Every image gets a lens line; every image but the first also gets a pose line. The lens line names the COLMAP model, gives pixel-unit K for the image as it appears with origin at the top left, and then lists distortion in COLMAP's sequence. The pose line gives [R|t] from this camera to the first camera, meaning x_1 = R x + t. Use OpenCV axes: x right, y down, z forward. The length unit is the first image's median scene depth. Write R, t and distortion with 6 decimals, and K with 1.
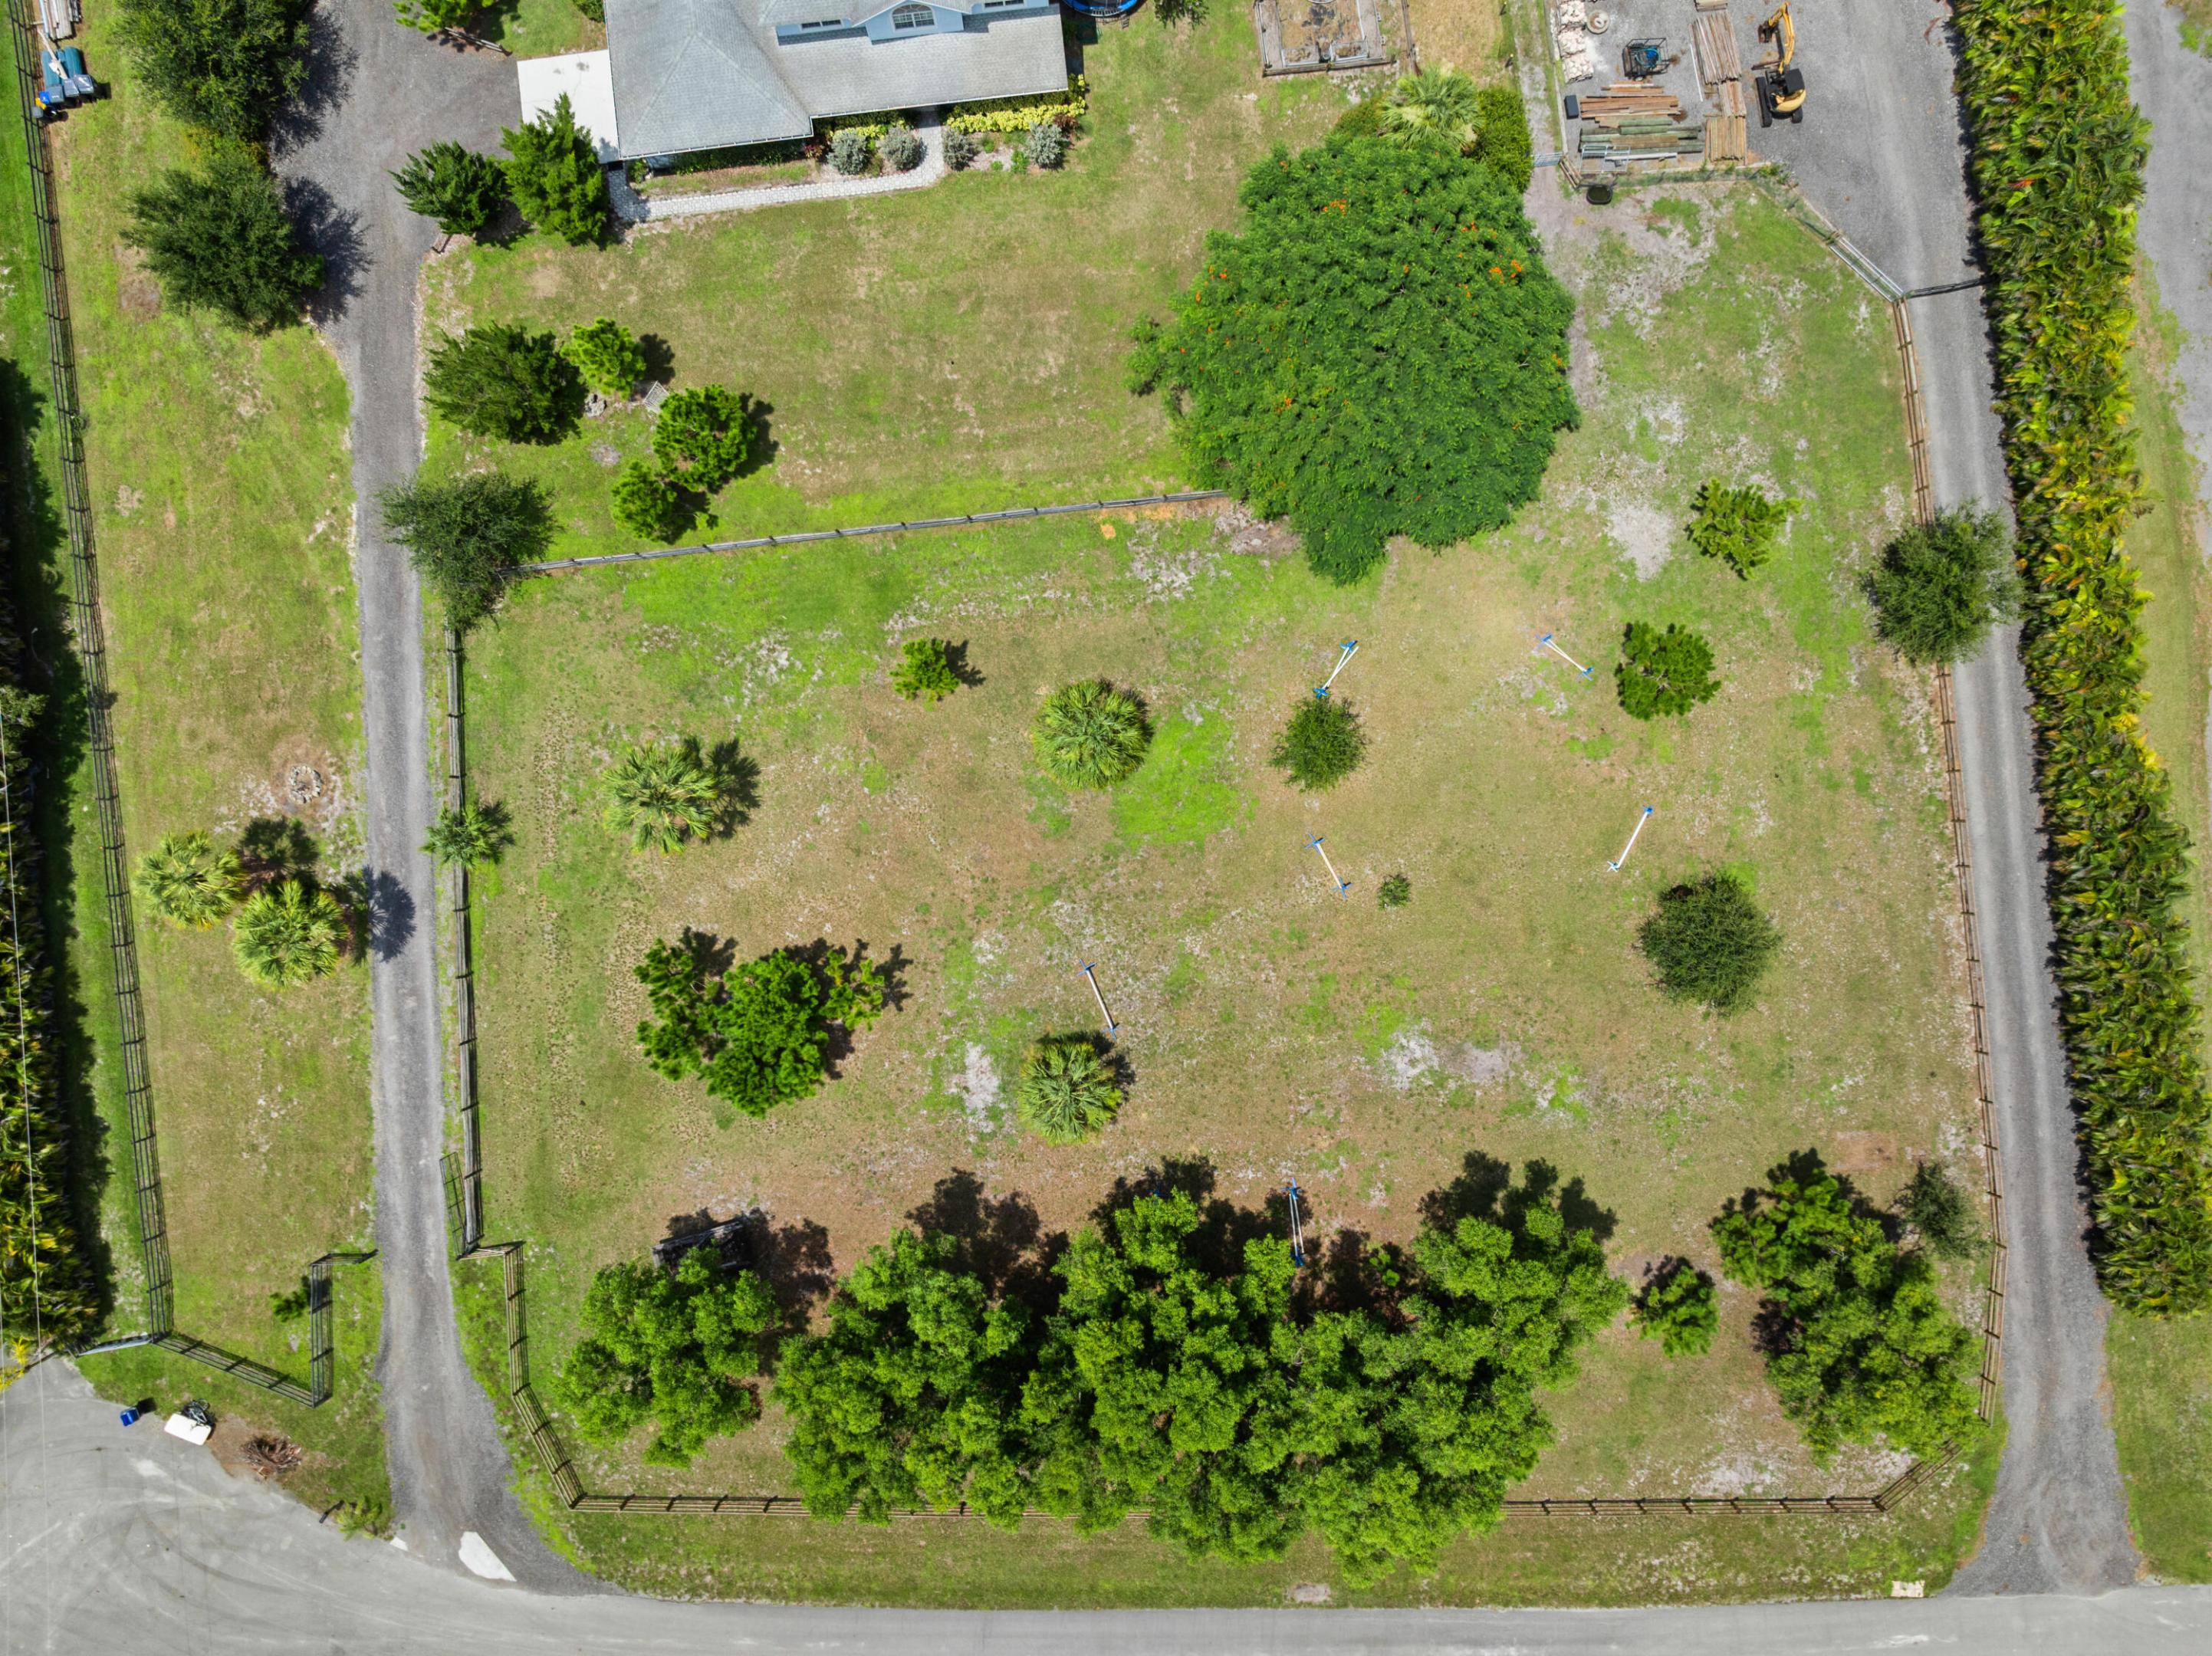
lens RADIAL K [[1597.4, 0, 1106.0], [0, 1597.4, 828.0], [0, 0, 1]] dist [-0.003103, 0.000533]
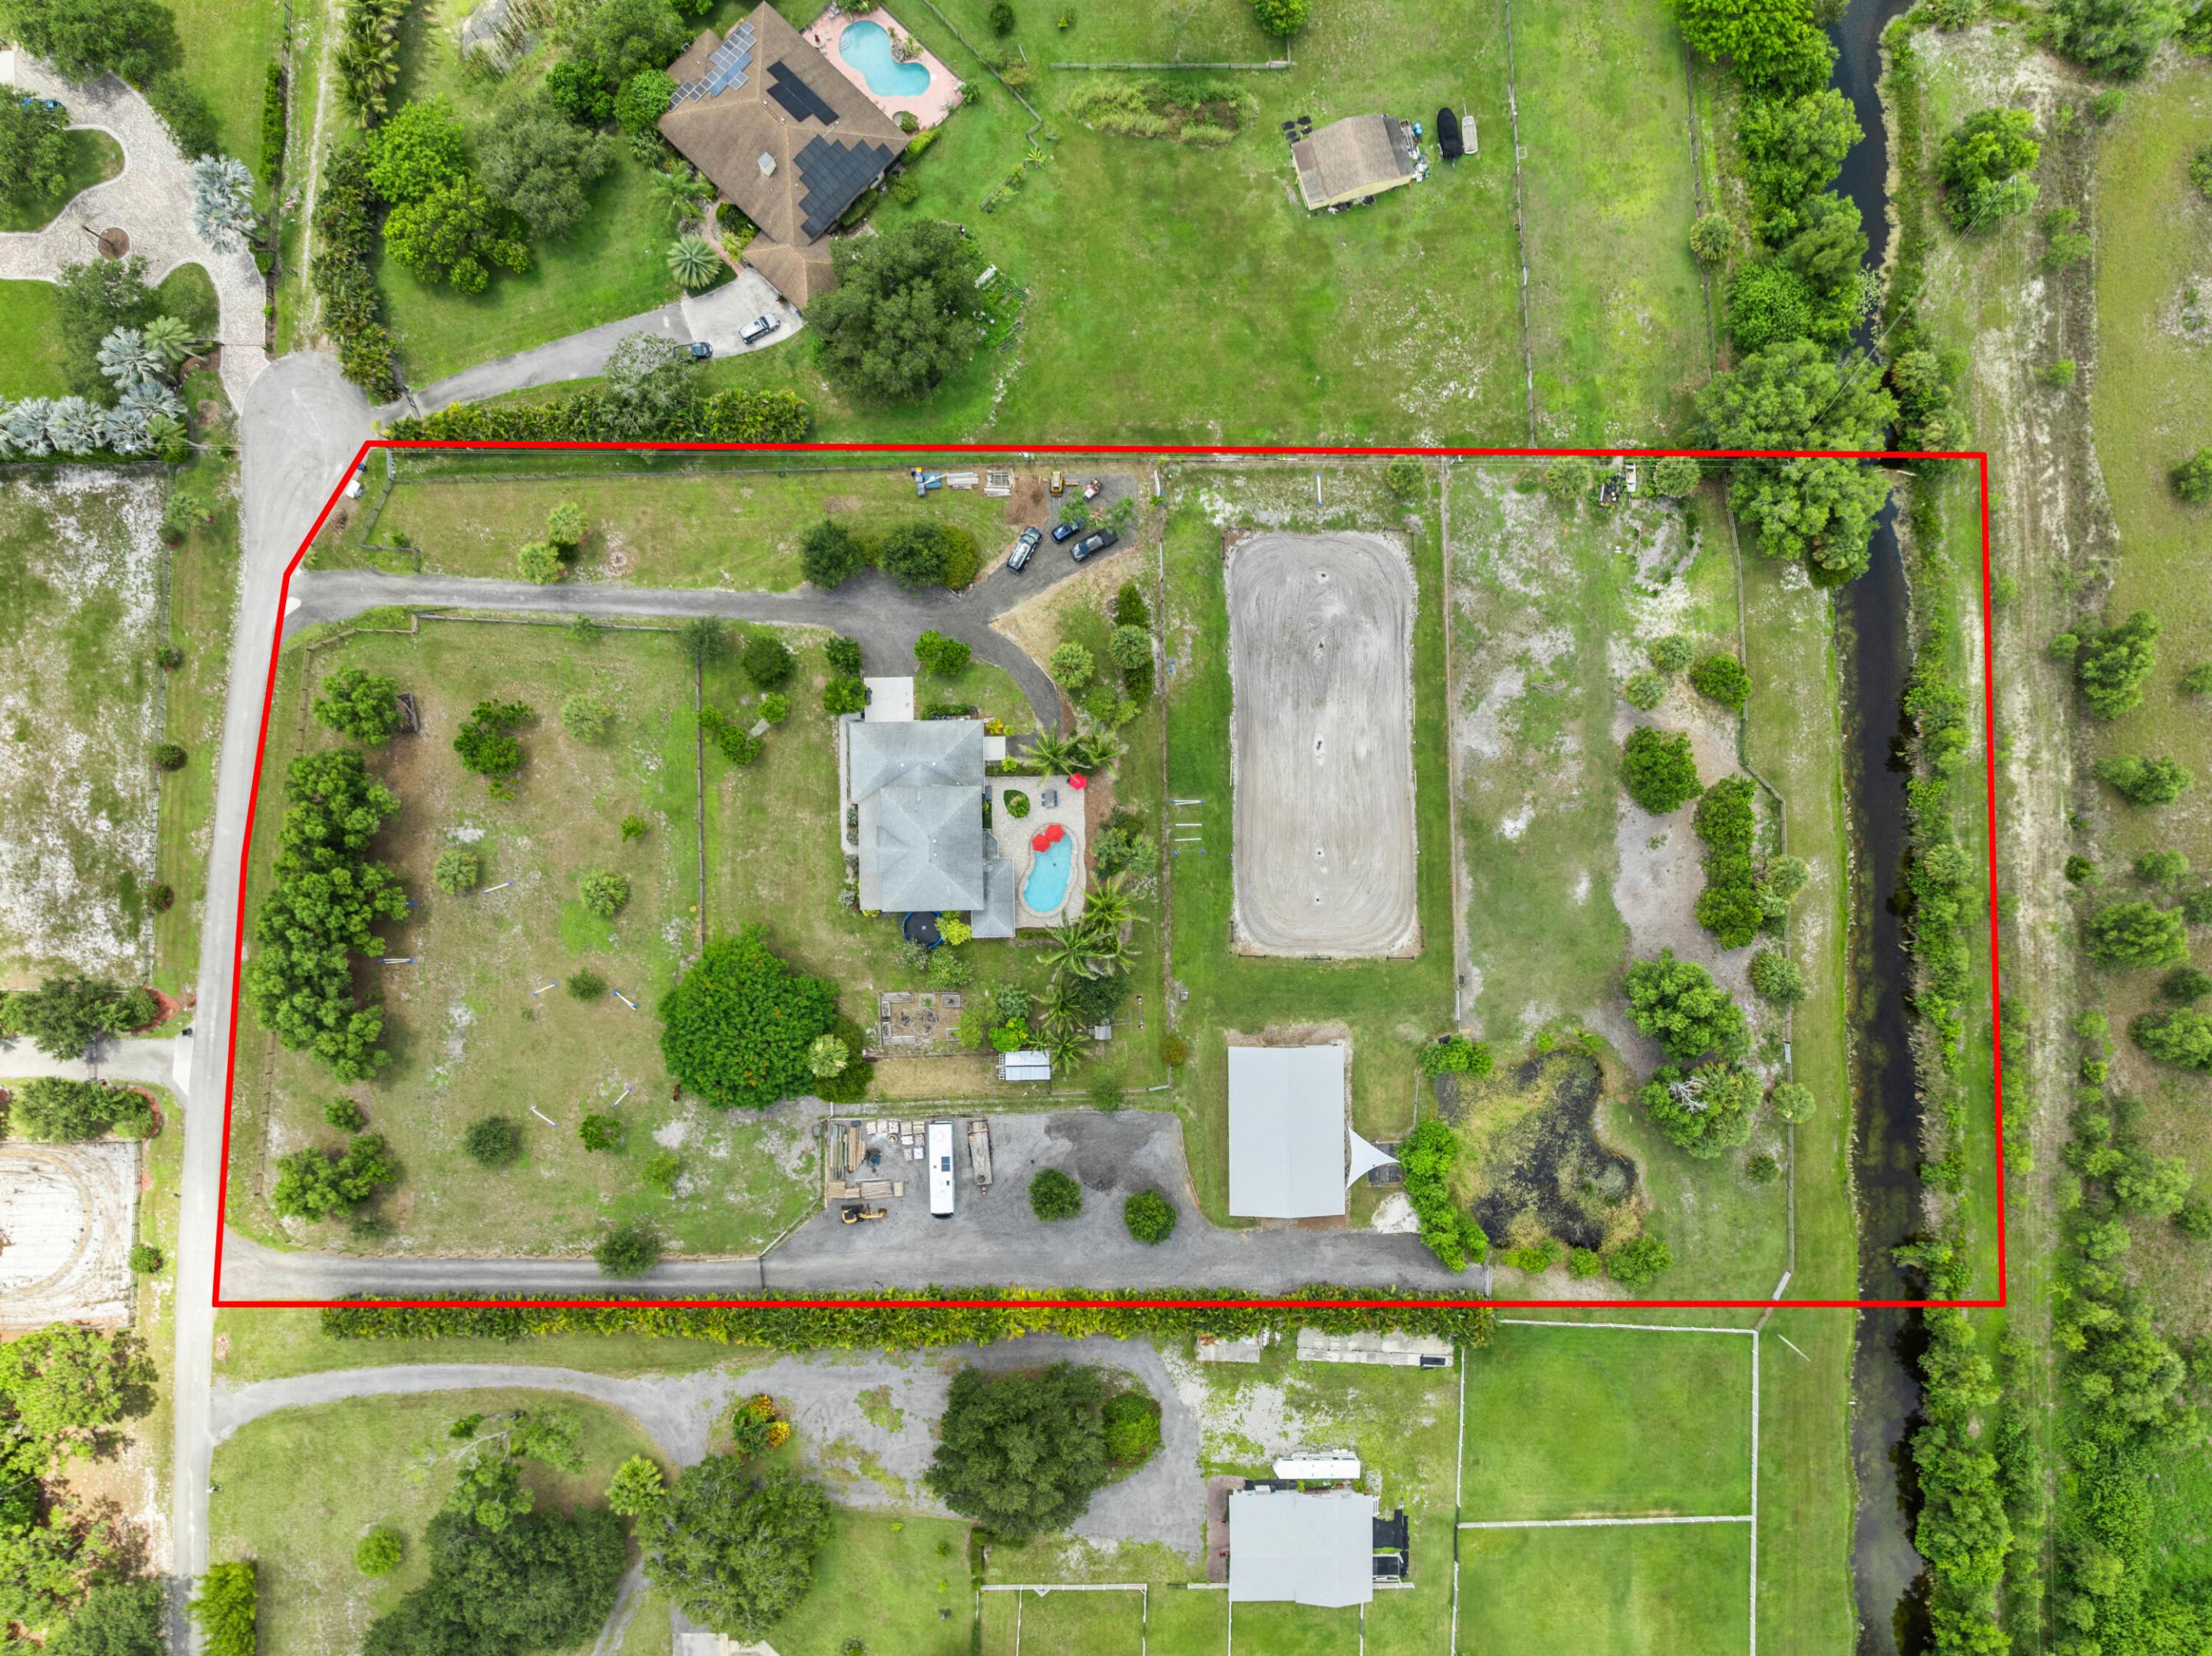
lens RADIAL K [[1827.8, 0, 1106.0], [0, 1827.8, 828.0], [0, 0, 1]] dist [-0.003559, -0.002819]
pose [[-0.092301, 0.995731, -0.000207, -0.173930], [-0.994906, -0.092216, 0.040711, -0.901417], [0.040518, 0.003963, 0.999171, -1.682360]]
